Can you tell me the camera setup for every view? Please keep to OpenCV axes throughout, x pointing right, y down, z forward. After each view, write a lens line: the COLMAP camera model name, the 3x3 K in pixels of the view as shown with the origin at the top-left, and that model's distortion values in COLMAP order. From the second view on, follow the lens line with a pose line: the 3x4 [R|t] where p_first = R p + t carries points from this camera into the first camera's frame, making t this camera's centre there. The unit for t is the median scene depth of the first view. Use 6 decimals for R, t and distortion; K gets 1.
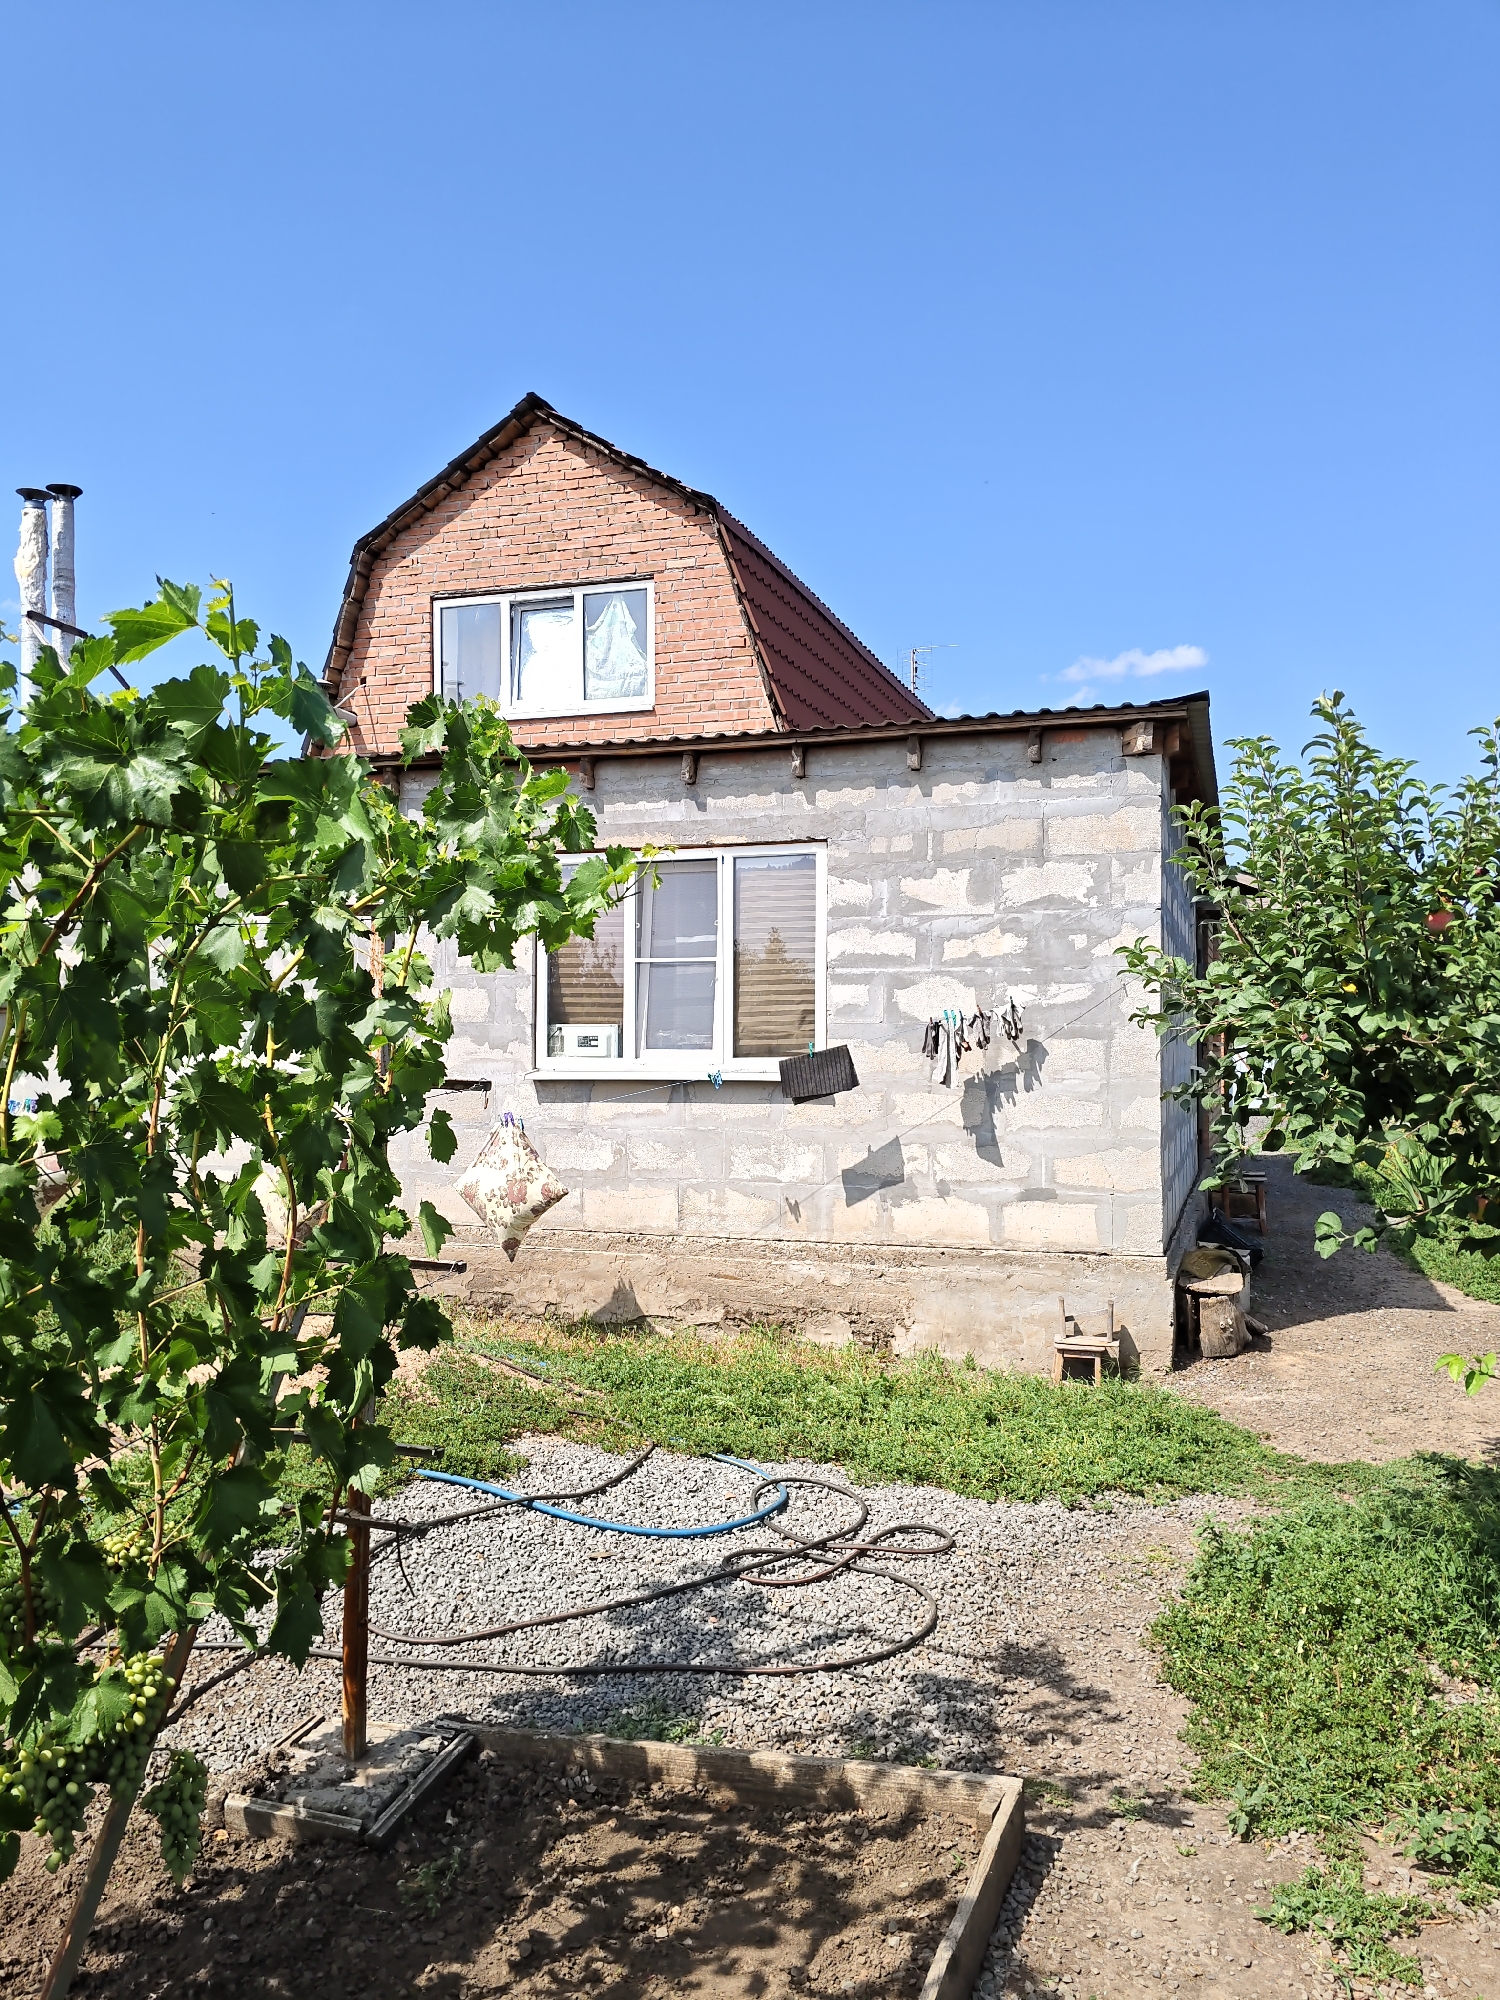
lens RADIAL K [[1544.5, 0, 724.9], [0, 1544.5, 987.6], [0, 0, 1]] dist [0.135073, -0.175565]
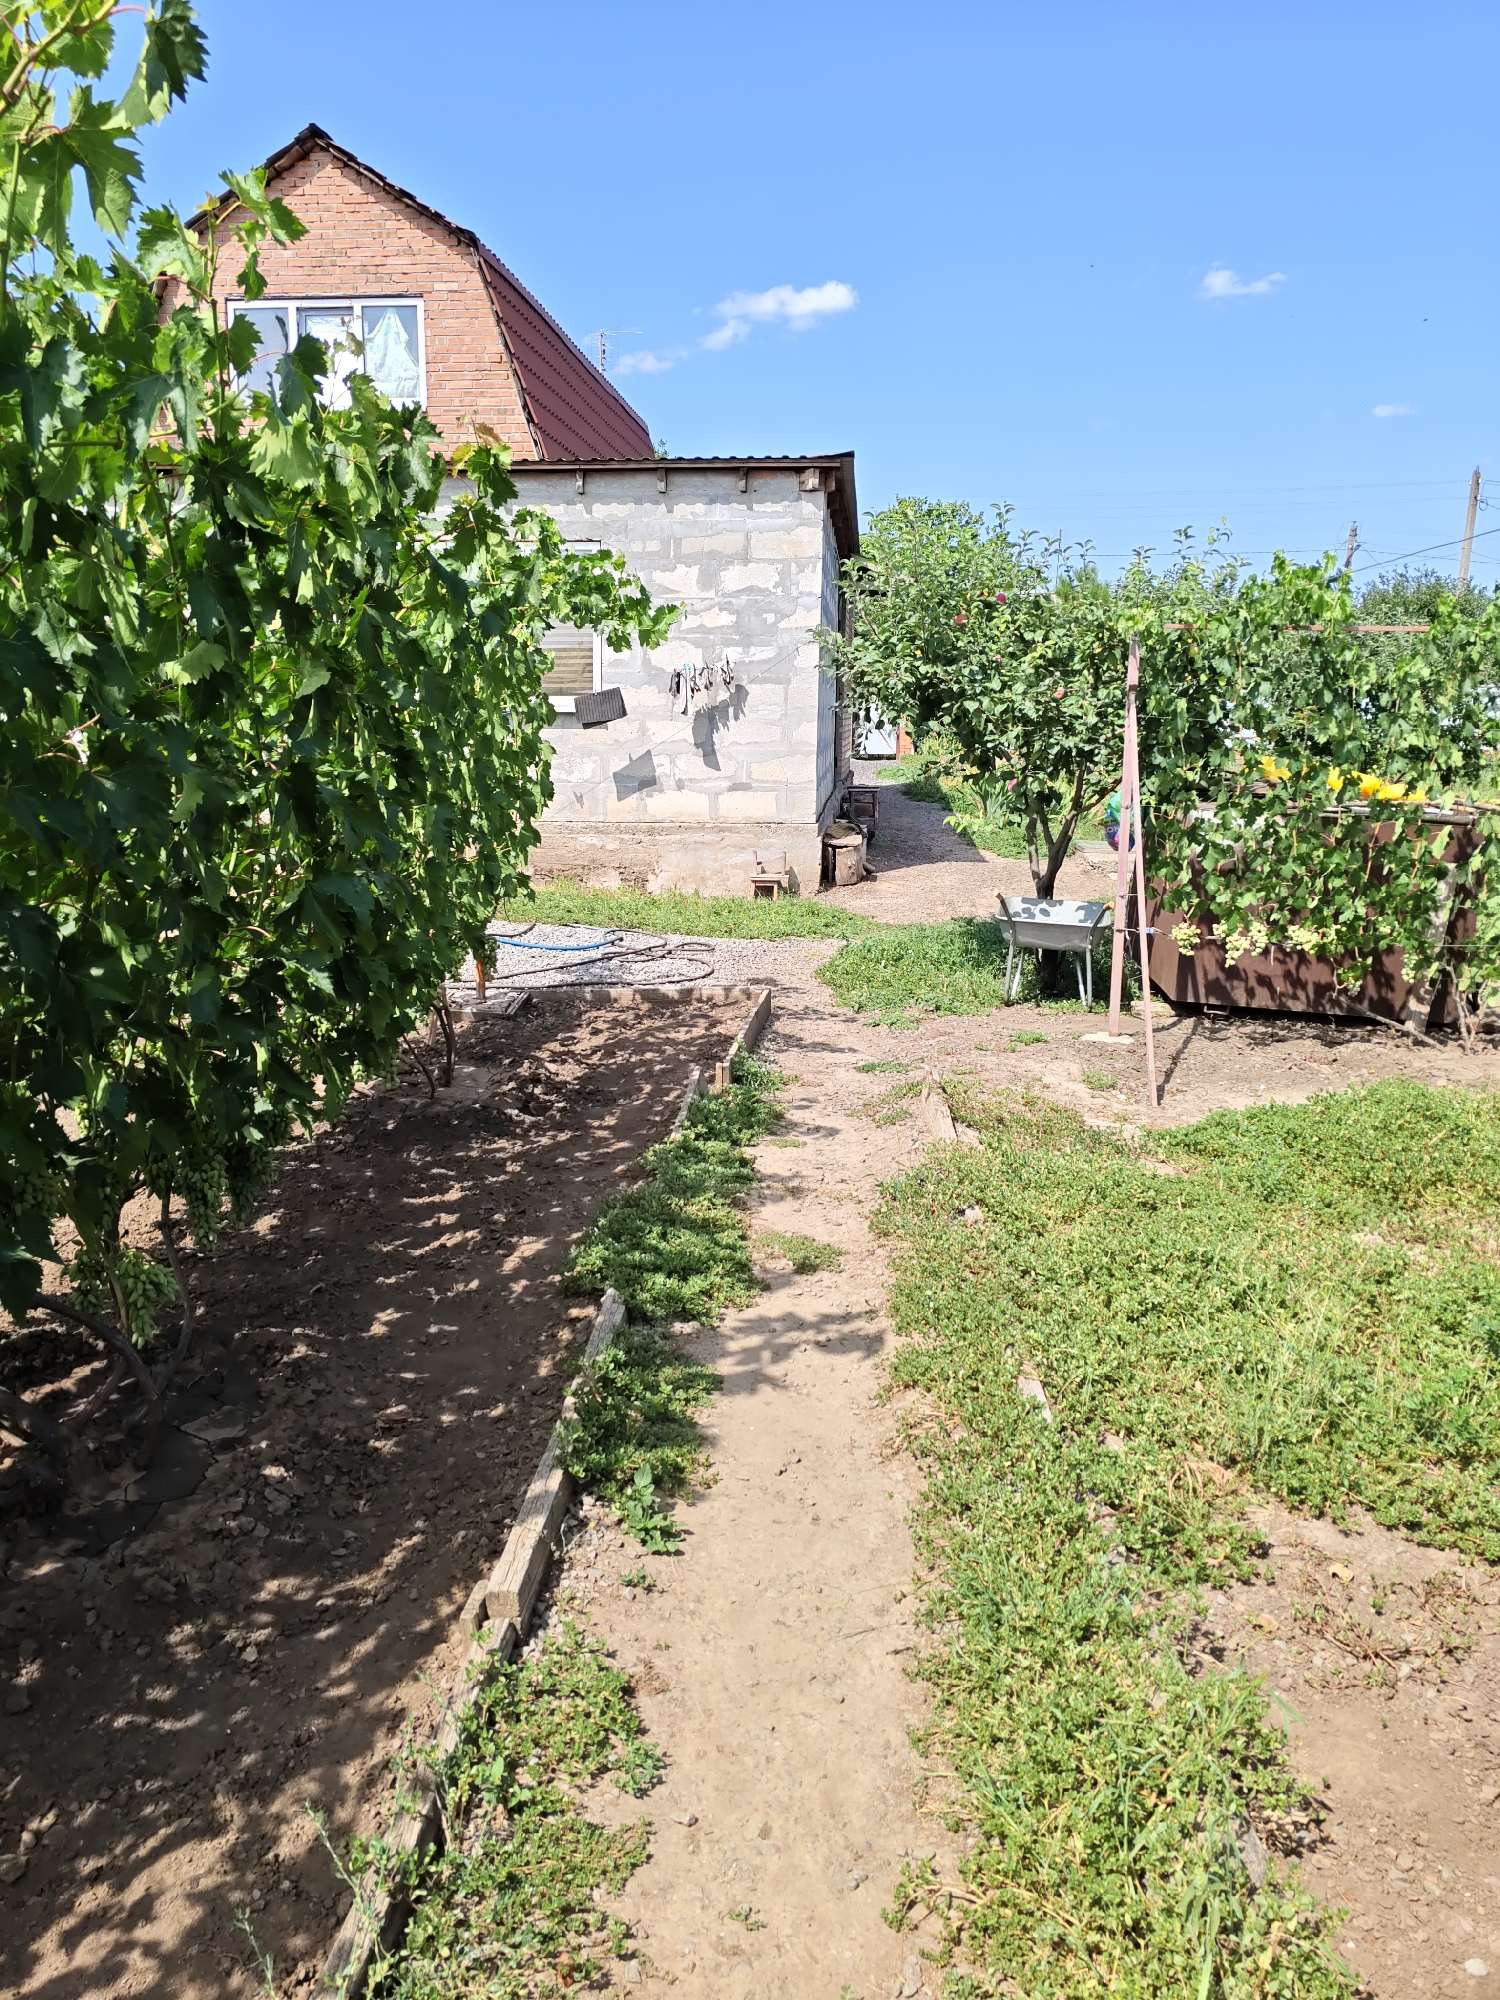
lens RADIAL K [[1544.5, 0, 724.9], [0, 1544.5, 987.6], [0, 0, 1]] dist [0.135073, -0.175565]
pose [[0.973674, -0.039959, 0.224417, -0.169512], [-0.009475, 0.976570, 0.214993, -0.003290], [-0.227750, -0.211460, 0.950481, -0.509866]]
